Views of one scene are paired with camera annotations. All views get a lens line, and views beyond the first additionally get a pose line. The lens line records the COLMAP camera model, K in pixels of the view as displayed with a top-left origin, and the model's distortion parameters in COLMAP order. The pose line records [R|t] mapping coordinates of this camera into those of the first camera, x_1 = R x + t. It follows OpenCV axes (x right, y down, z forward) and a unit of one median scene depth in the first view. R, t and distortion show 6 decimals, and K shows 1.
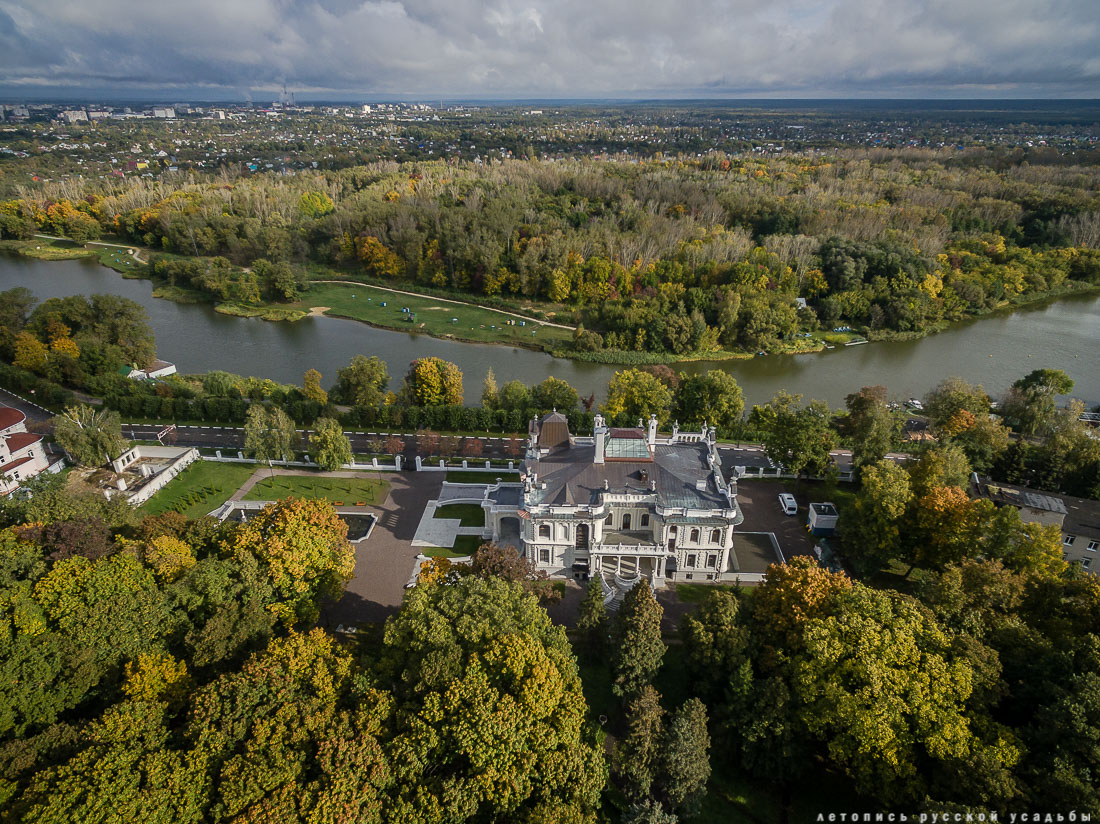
lens RADIAL K [[629.6, 0, 550.0], [0, 629.6, 412.0], [0, 0, 1]] dist [0.000742, 0.000278]
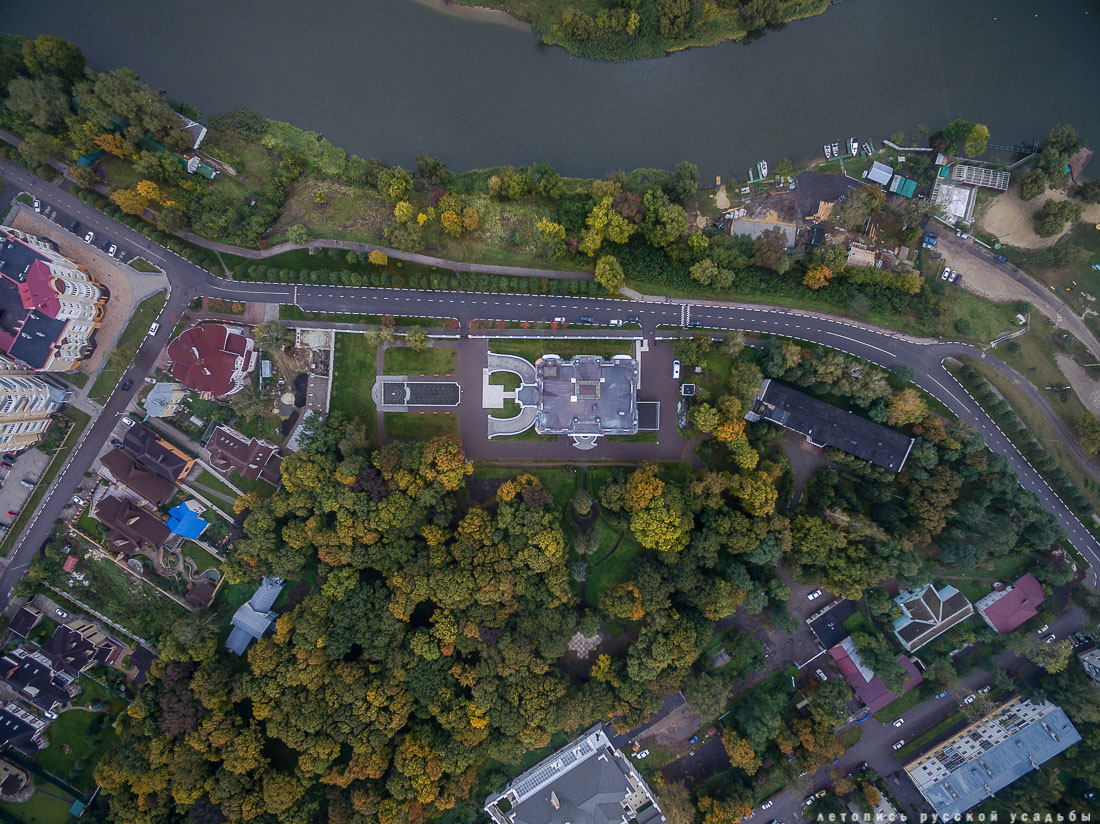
lens RADIAL K [[608.3, 0, 547.5], [0, 608.3, 412.8], [0, 0, 1]] dist [0.003205, 0.002554]
pose [[0.999261, -0.029528, -0.024594, 0.025724], [0.034163, 0.389554, 0.920370, -1.039095], [-0.017596, -0.920530, 0.390275, 0.131082]]
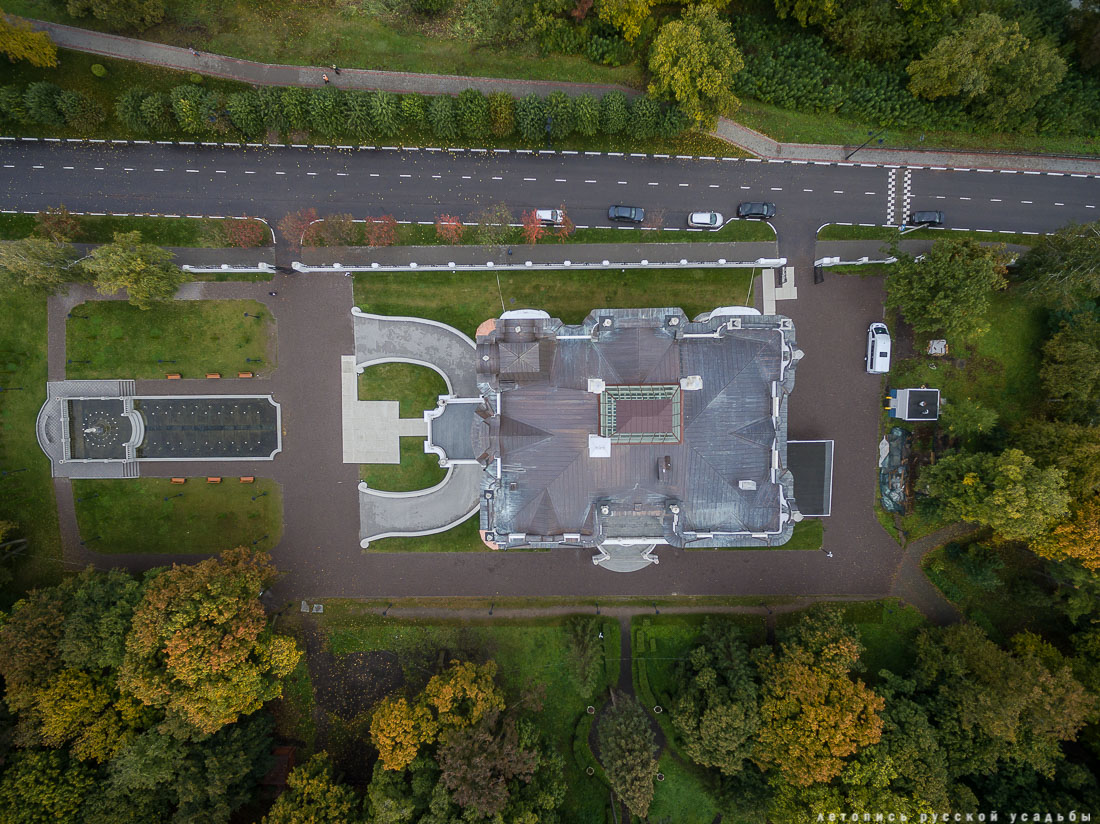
lens RADIAL K [[629.6, 0, 550.0], [0, 629.6, 412.0], [0, 0, 1]] dist [0.000742, 0.000278]
pose [[0.998663, -0.048821, -0.016972, 0.027066], [0.034648, 0.388648, 0.920735, -0.320783], [-0.038355, -0.920092, 0.389820, 0.486538]]
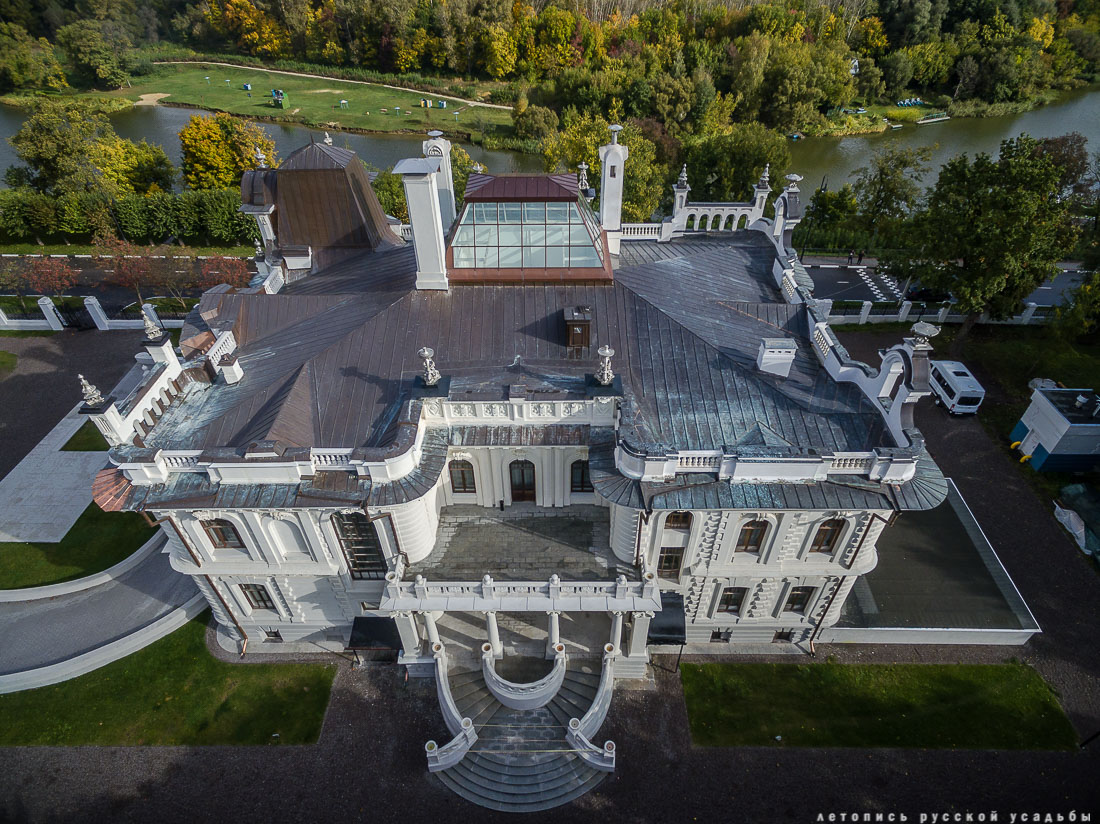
lens RADIAL K [[610.7, 0, 548.5], [0, 610.7, 408.7], [0, 0, 1]] dist [0.003509, 0.001575]
pose [[0.999448, -0.030499, 0.013137, 0.078898], [0.026620, 0.972326, 0.232106, 0.043085], [-0.019853, -0.231628, 0.972602, 0.432869]]
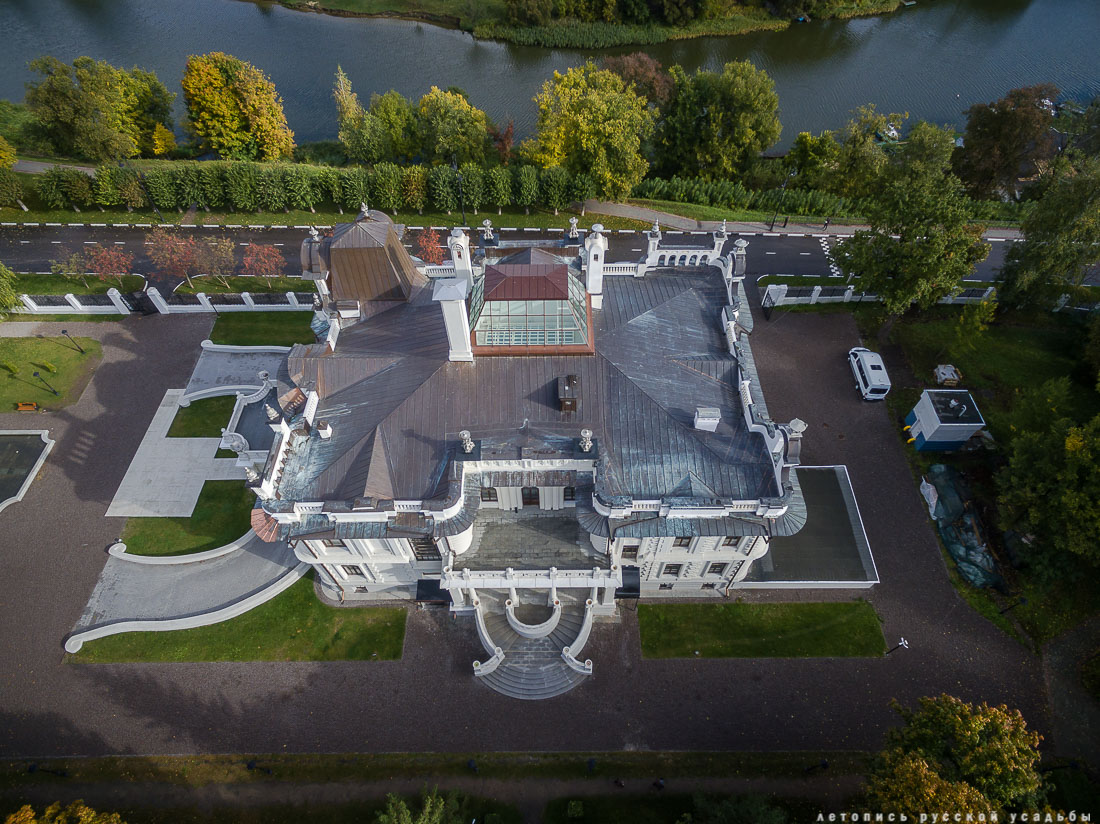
lens RADIAL K [[614.0, 0, 549.2], [0, 614.0, 409.8], [0, 0, 1]] dist [0.000442, 0.001837]
pose [[0.998982, -0.043799, 0.010819, 0.079728], [0.034194, 0.891491, 0.451747, -0.042817], [-0.029431, -0.450917, 0.892080, 0.387626]]
